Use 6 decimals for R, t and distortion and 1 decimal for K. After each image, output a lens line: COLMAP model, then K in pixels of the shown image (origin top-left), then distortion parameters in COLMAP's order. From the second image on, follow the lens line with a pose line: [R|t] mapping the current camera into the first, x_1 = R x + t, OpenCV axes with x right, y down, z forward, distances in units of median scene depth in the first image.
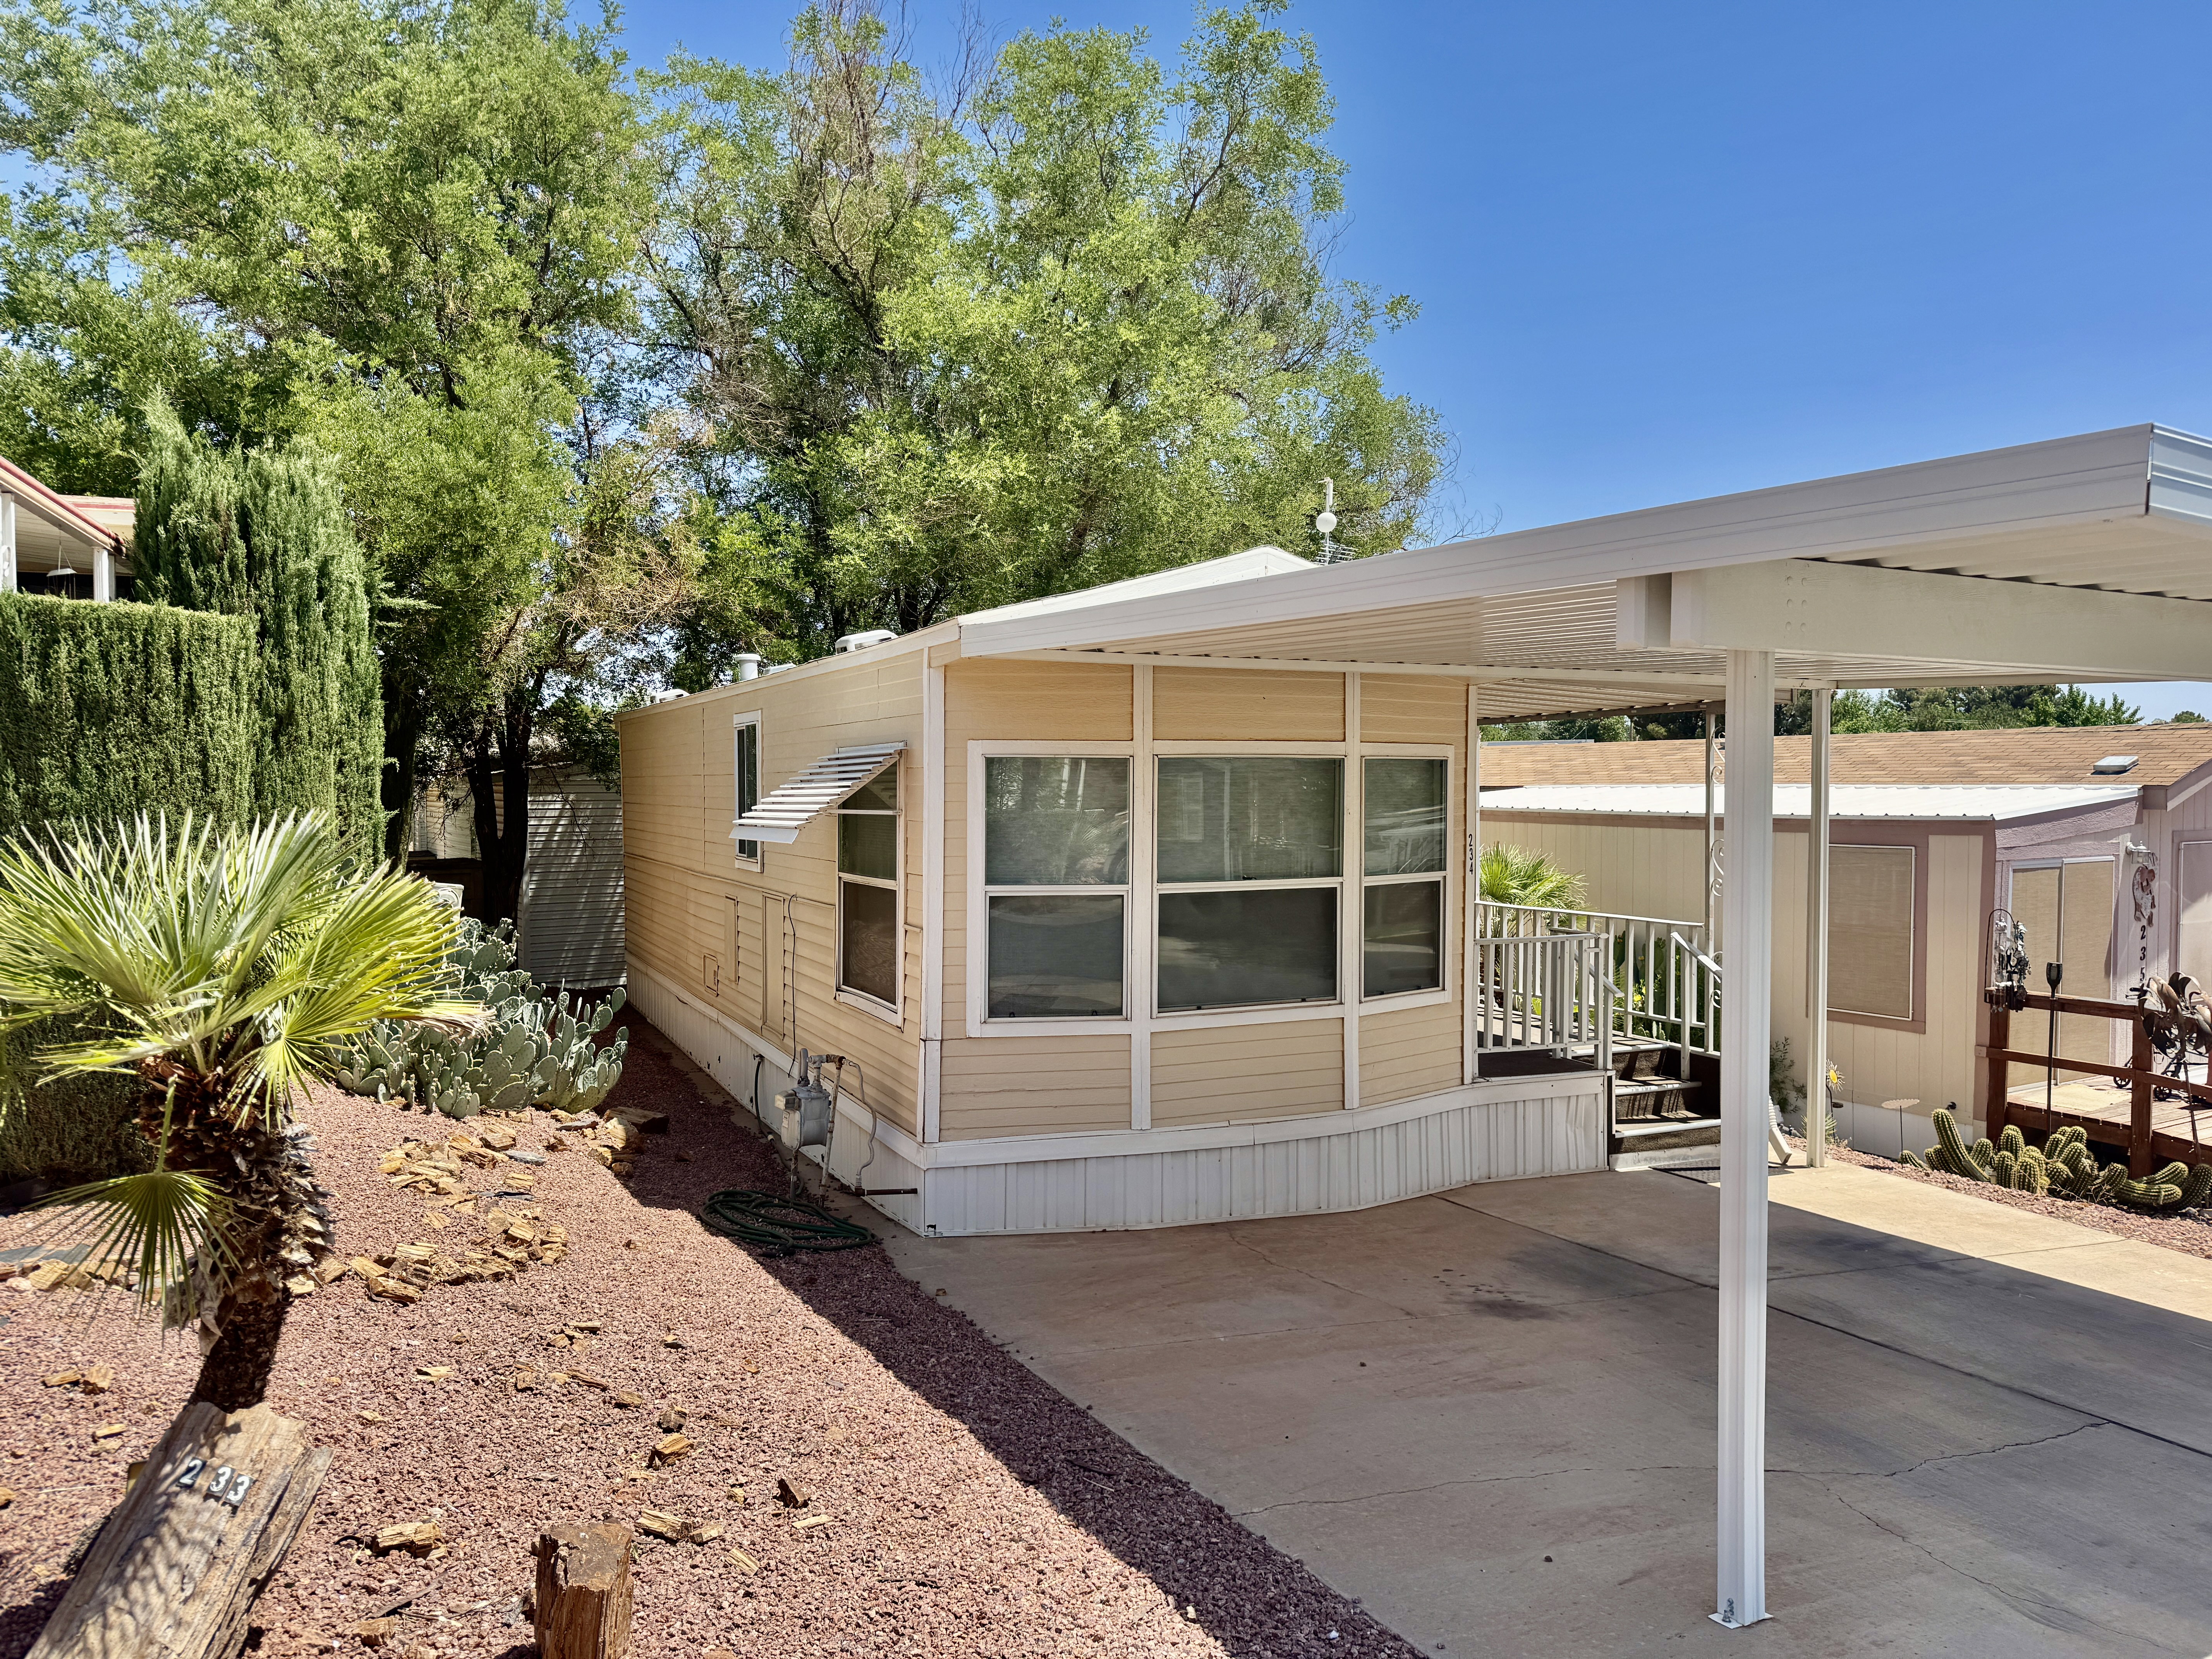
lens RADIAL K [[1630.8, 0, 1104.1], [0, 1630.8, 815.3], [0, 0, 1]] dist [0.045119, -0.005033]
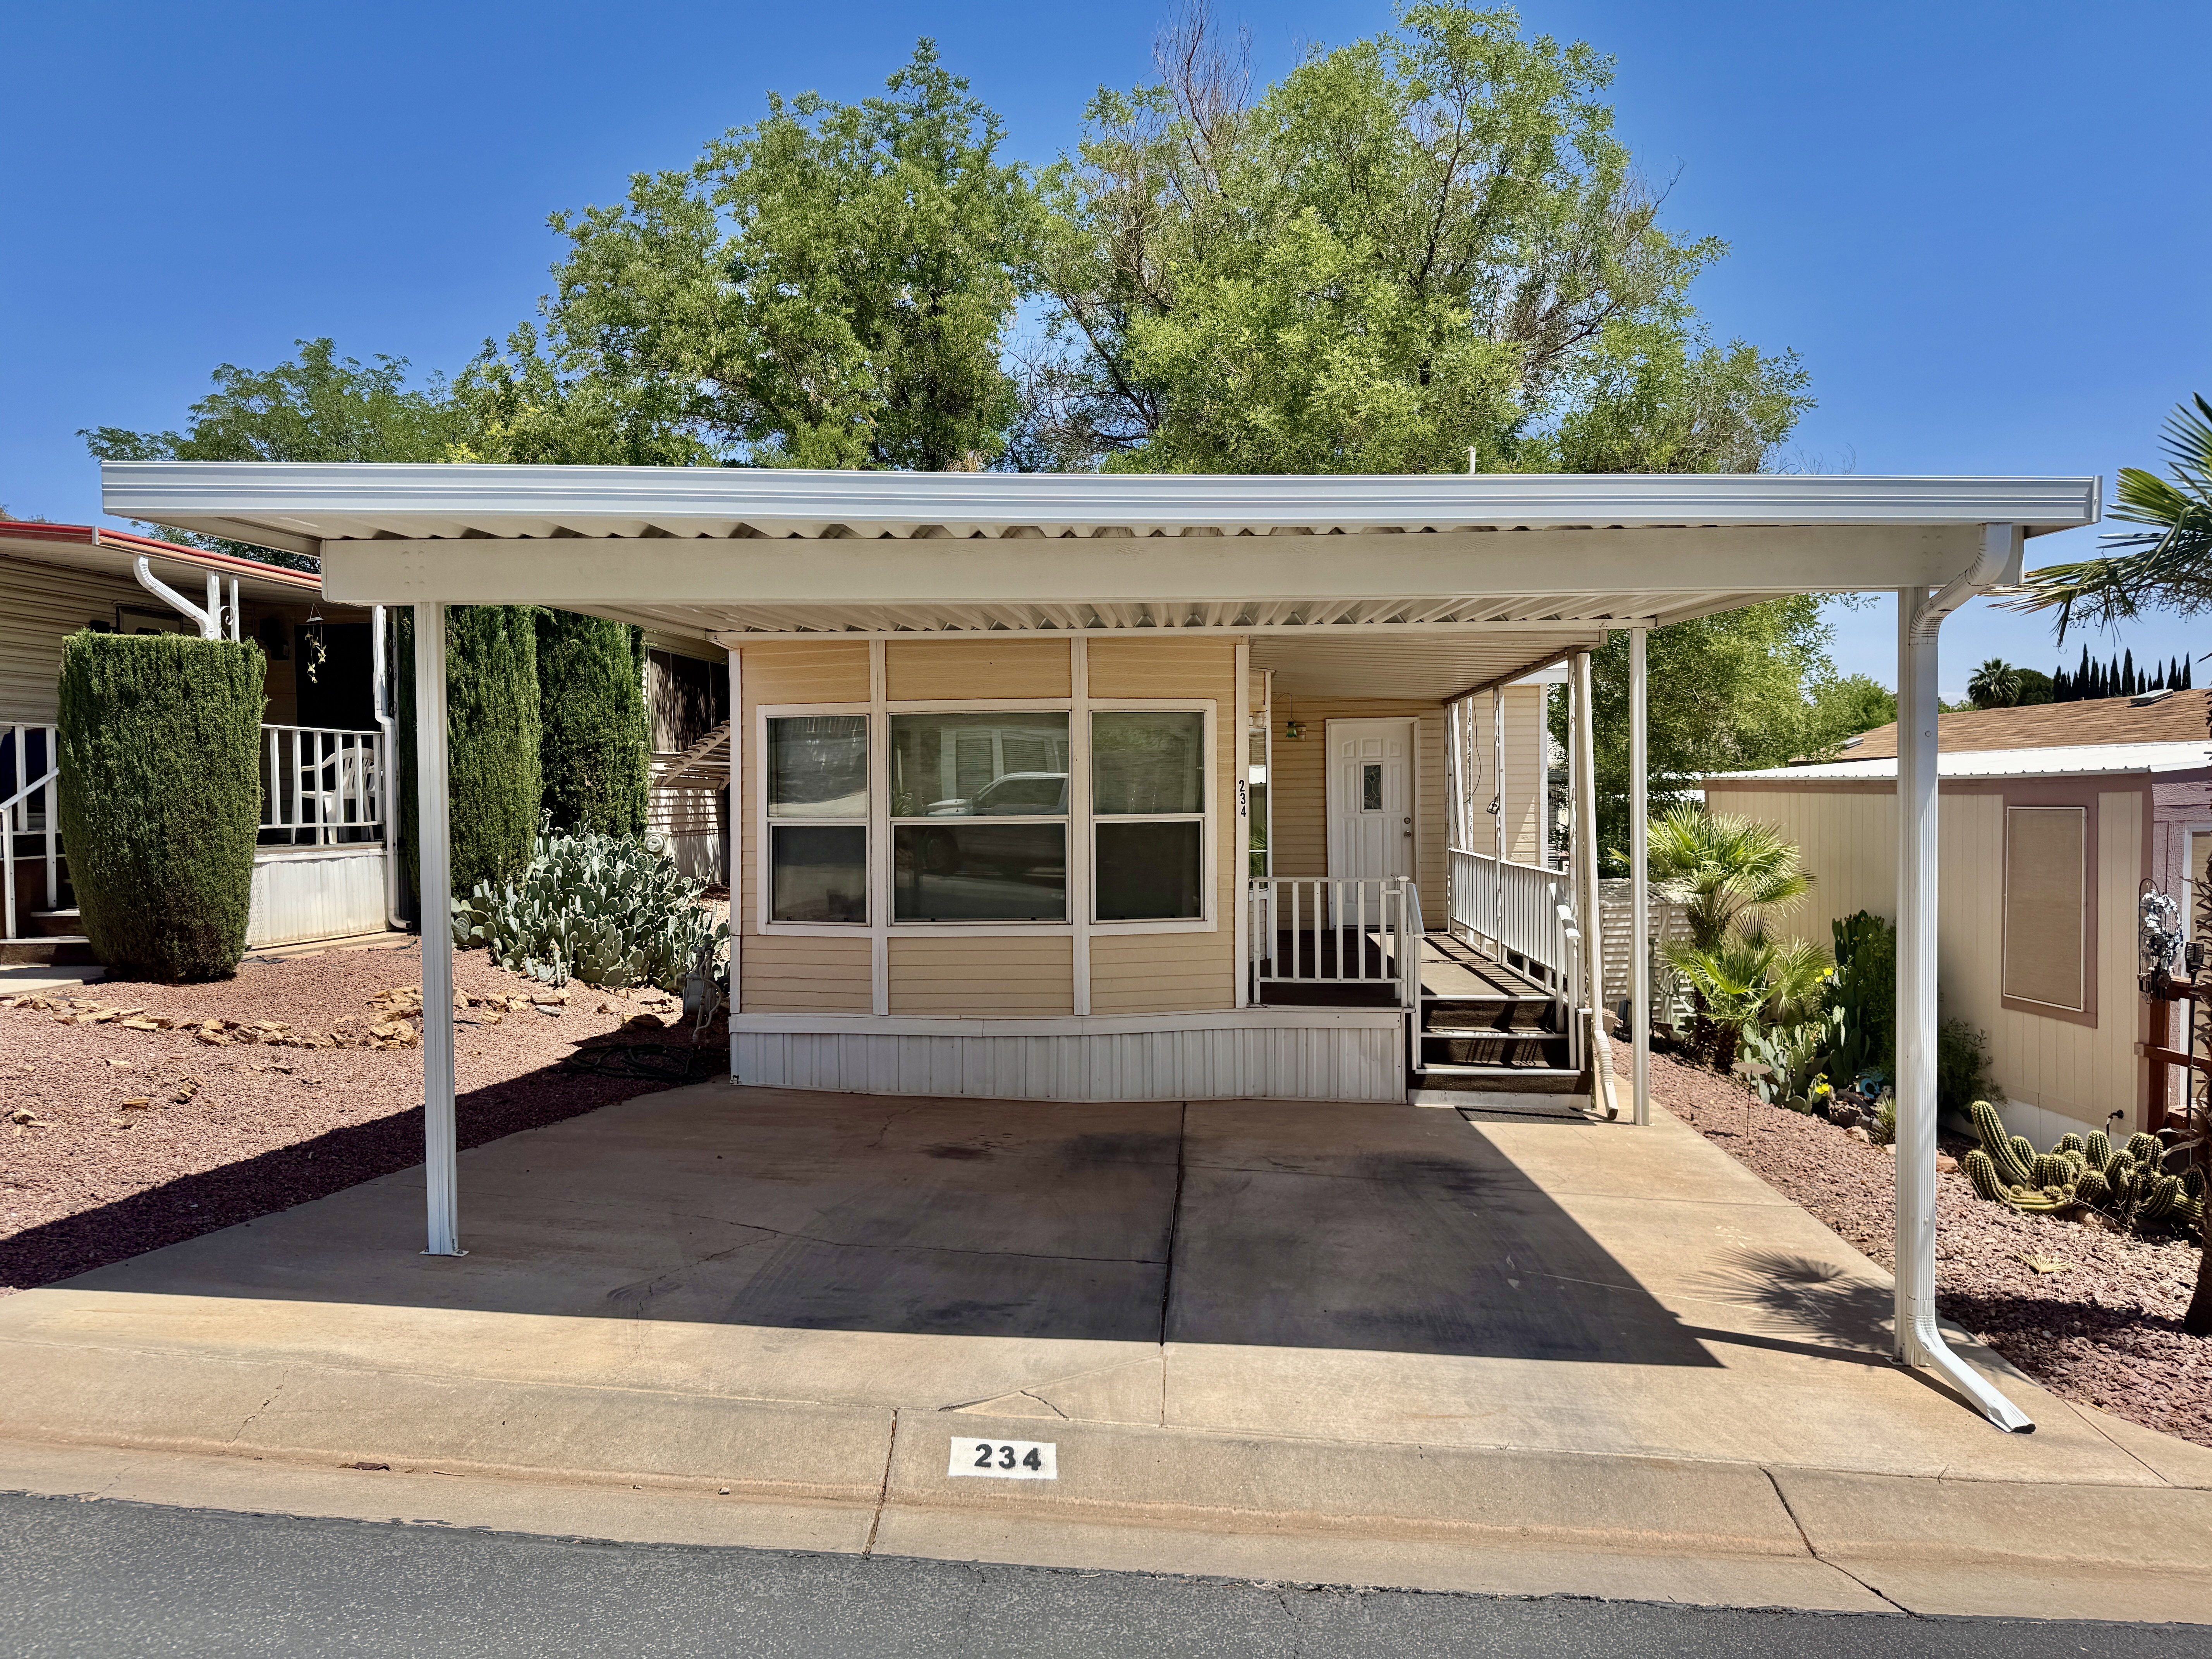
lens RADIAL K [[1630.8, 0, 1109.6], [0, 1630.8, 835.0], [0, 0, 1]] dist [0.045119, -0.005033]
pose [[0.864202, 0.005046, -0.503119, 0.766075], [-0.001812, 0.999974, 0.006916, 0.044469], [0.503141, -0.005065, 0.864189, 0.011997]]
